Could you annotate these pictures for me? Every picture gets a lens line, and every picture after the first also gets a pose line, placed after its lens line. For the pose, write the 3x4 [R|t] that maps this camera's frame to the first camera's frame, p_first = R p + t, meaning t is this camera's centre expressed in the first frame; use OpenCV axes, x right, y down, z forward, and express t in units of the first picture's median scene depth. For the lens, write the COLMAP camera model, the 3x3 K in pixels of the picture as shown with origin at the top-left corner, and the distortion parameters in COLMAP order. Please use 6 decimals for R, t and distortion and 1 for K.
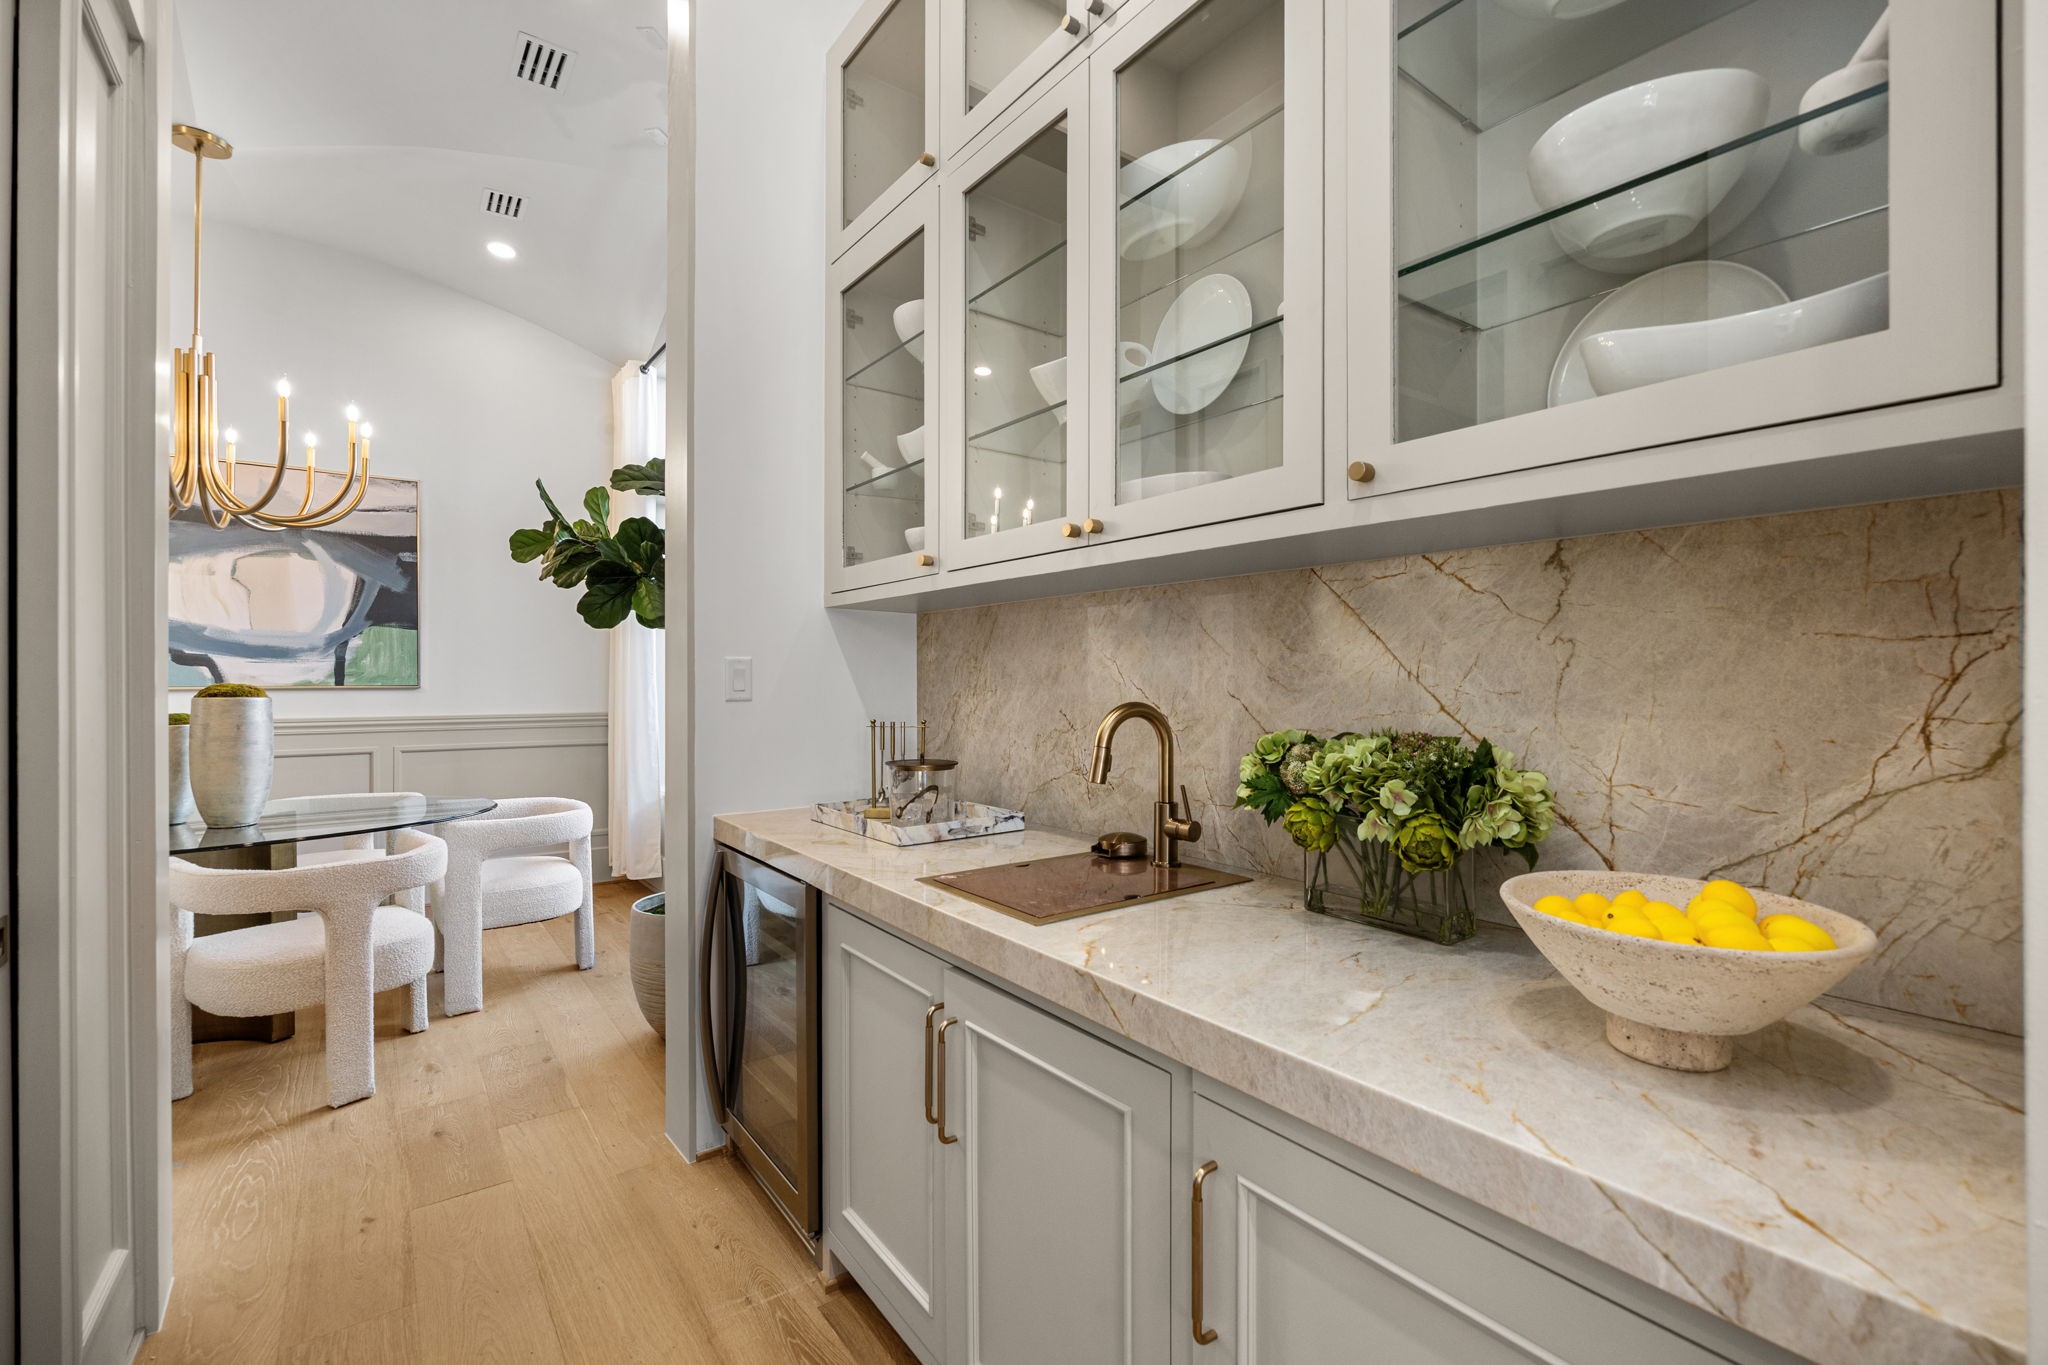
lens RADIAL K [[884.9, 0, 1024.5], [0, 884.9, 678.7], [0, 0, 1]] dist [0.000143, 0.000000]
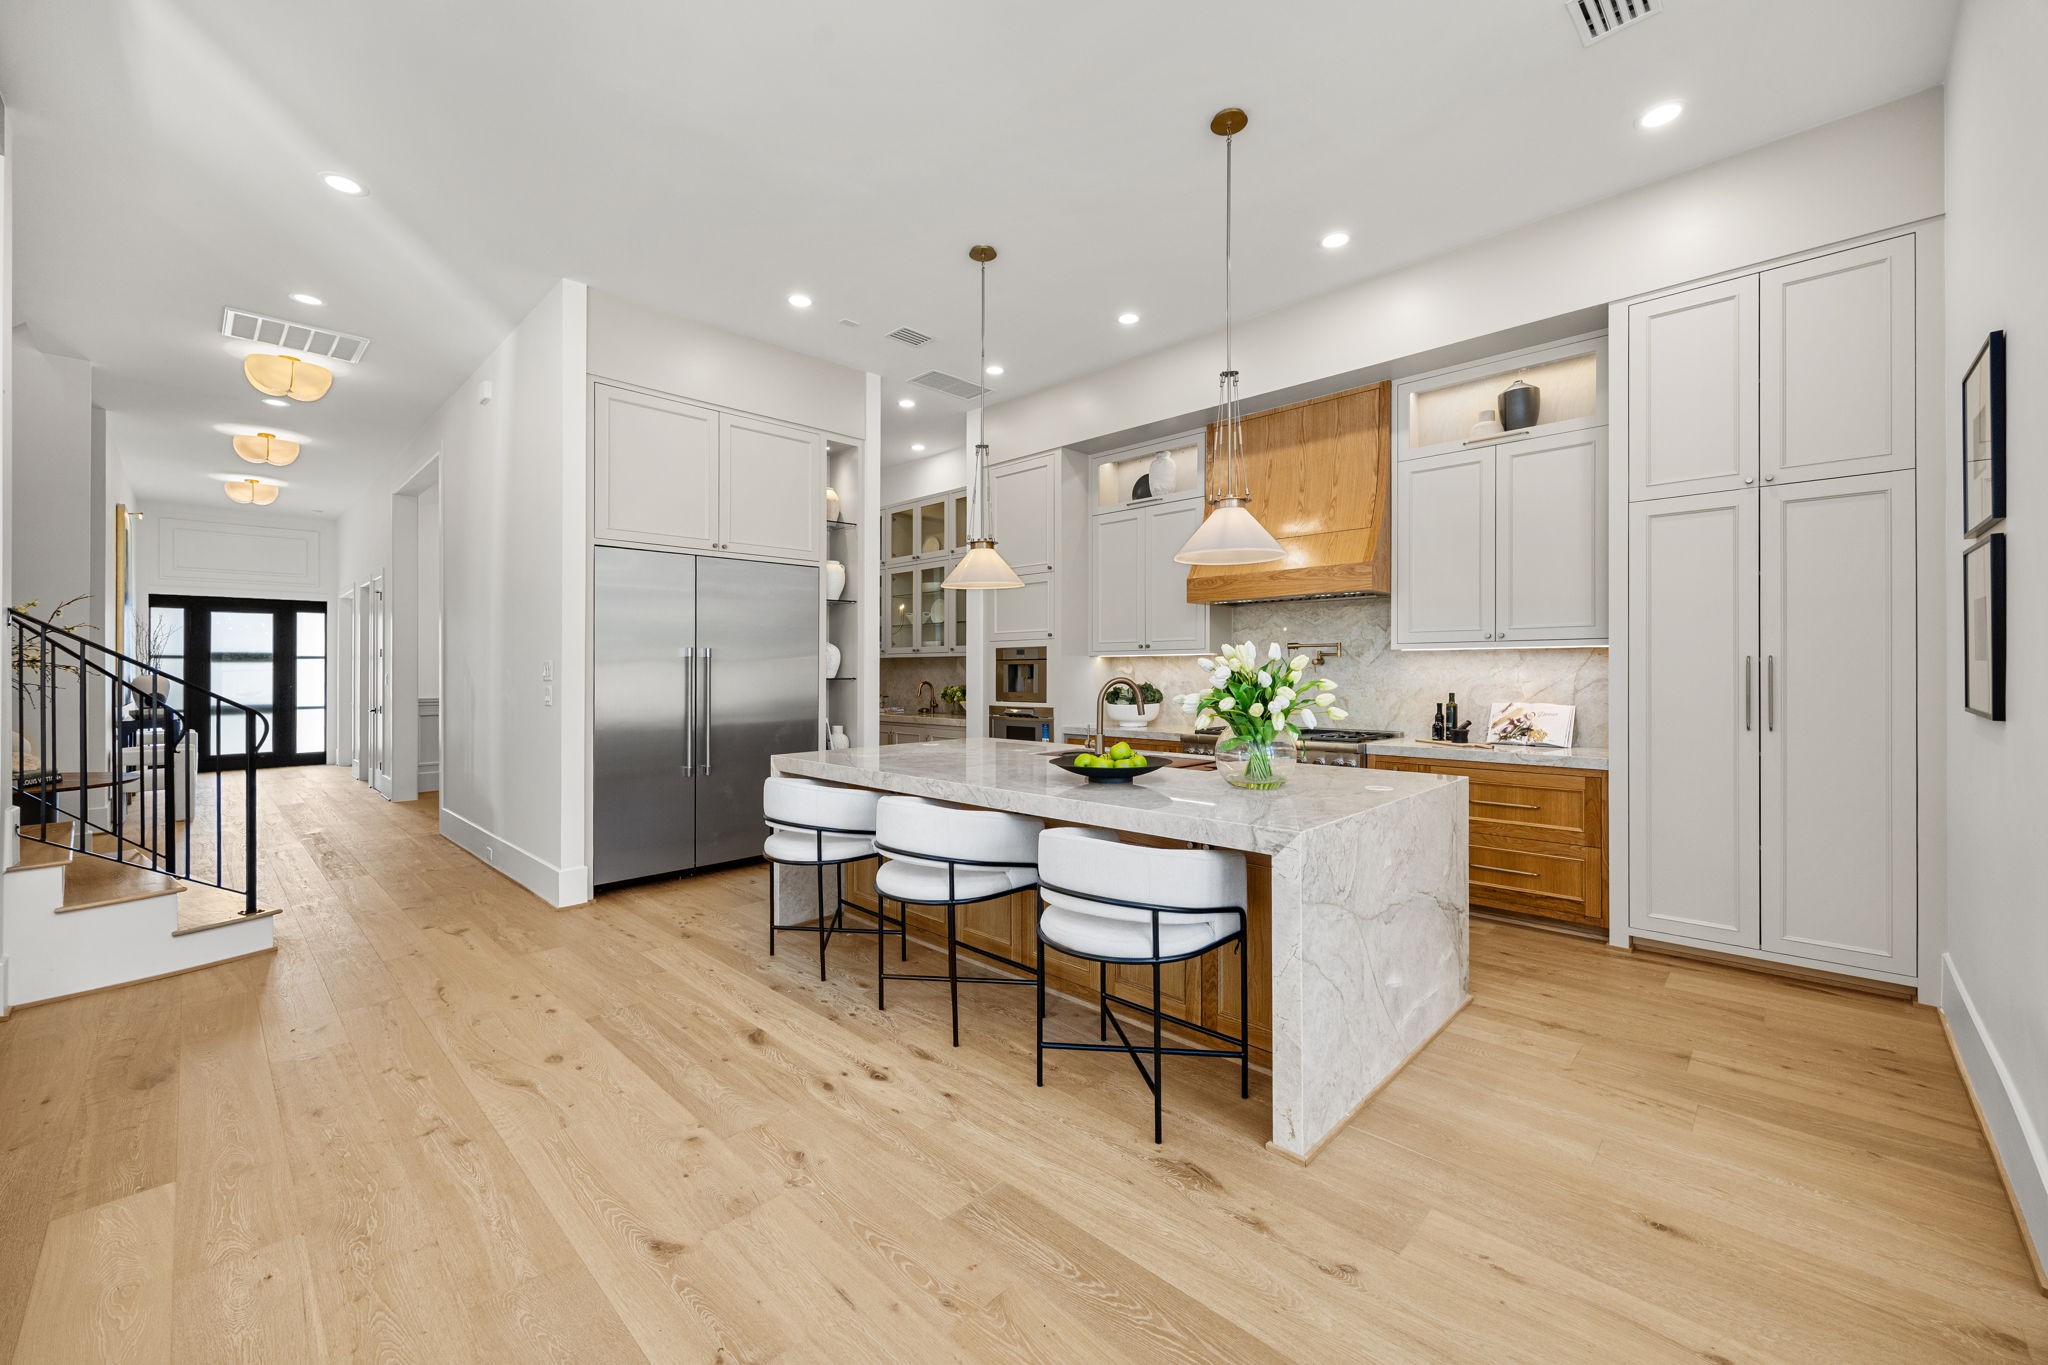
lens RADIAL K [[804.8, 0, 1024.3], [0, 804.8, 683.0], [0, 0, 1]] dist [0.000778, 0.000039]
pose [[0.986699, 0.005633, 0.162459, -0.072974], [-0.005107, 0.999980, -0.003655, 0.045938], [-0.162476, 0.002776, 0.986709, -3.724329]]
